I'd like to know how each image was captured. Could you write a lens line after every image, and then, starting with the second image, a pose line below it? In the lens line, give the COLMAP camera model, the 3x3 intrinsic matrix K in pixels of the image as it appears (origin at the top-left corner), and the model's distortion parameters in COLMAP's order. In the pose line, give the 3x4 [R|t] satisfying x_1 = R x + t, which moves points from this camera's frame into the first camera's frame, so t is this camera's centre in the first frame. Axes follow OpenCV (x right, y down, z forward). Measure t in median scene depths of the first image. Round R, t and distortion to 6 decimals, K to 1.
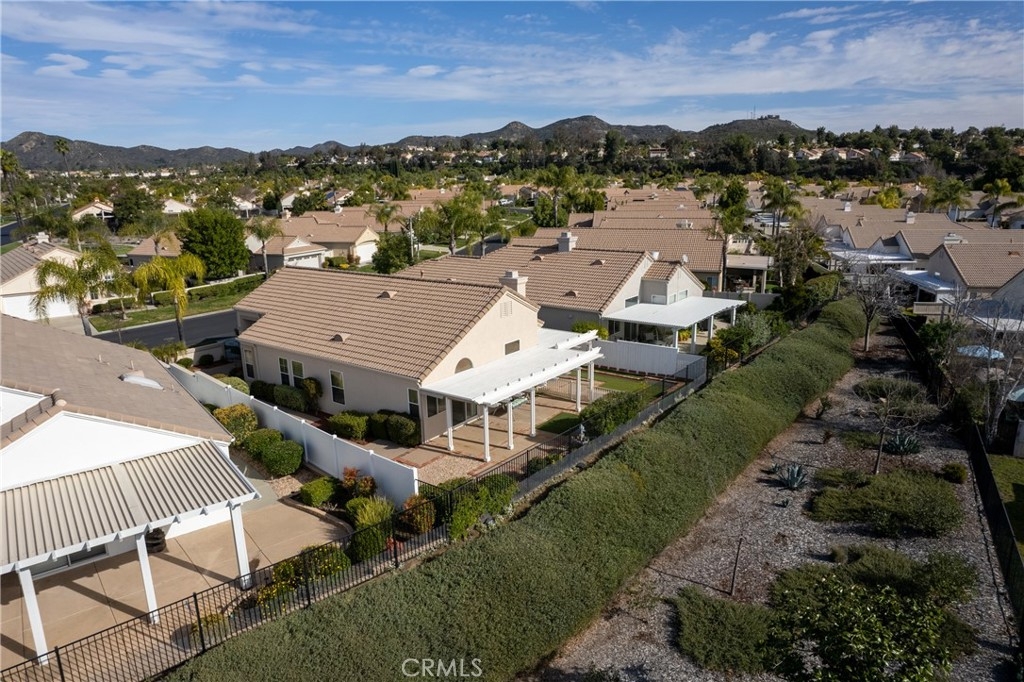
lens RADIAL K [[651.6, 0, 512.0], [0, 651.6, 341.0], [0, 0, 1]] dist [-0.074528, 0.066474]
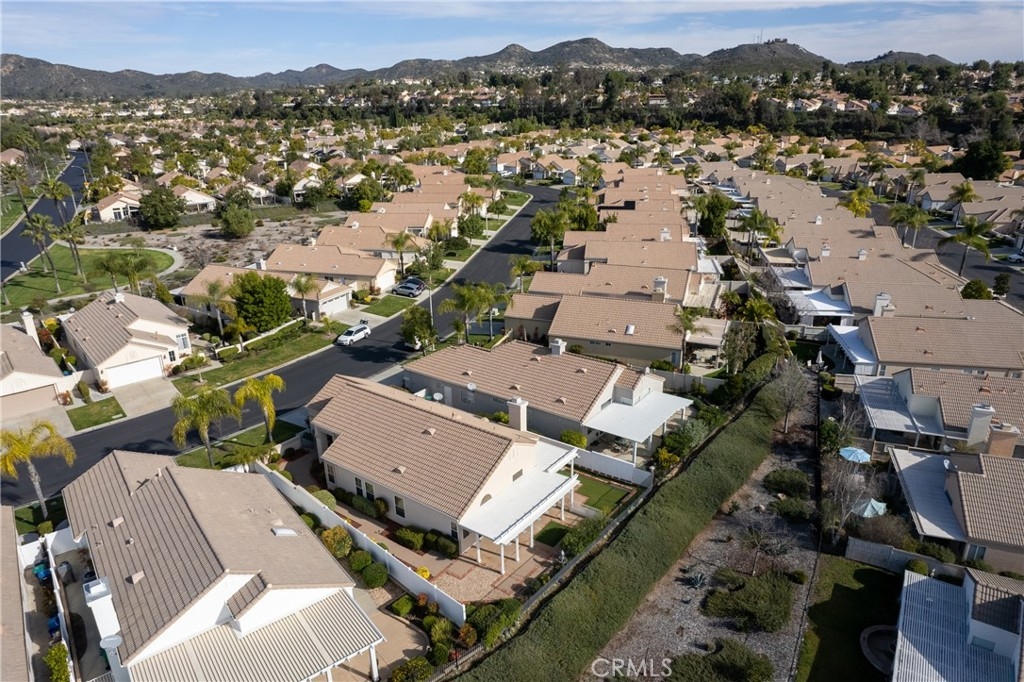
lens RADIAL K [[651.6, 0, 512.0], [0, 651.6, 341.0], [0, 0, 1]] dist [-0.074528, 0.066474]
pose [[0.999996, -0.001635, 0.002284, -0.011346], [0.001376, 0.994018, 0.109211, -0.344252], [-0.002448, -0.109208, 0.994016, -0.316705]]
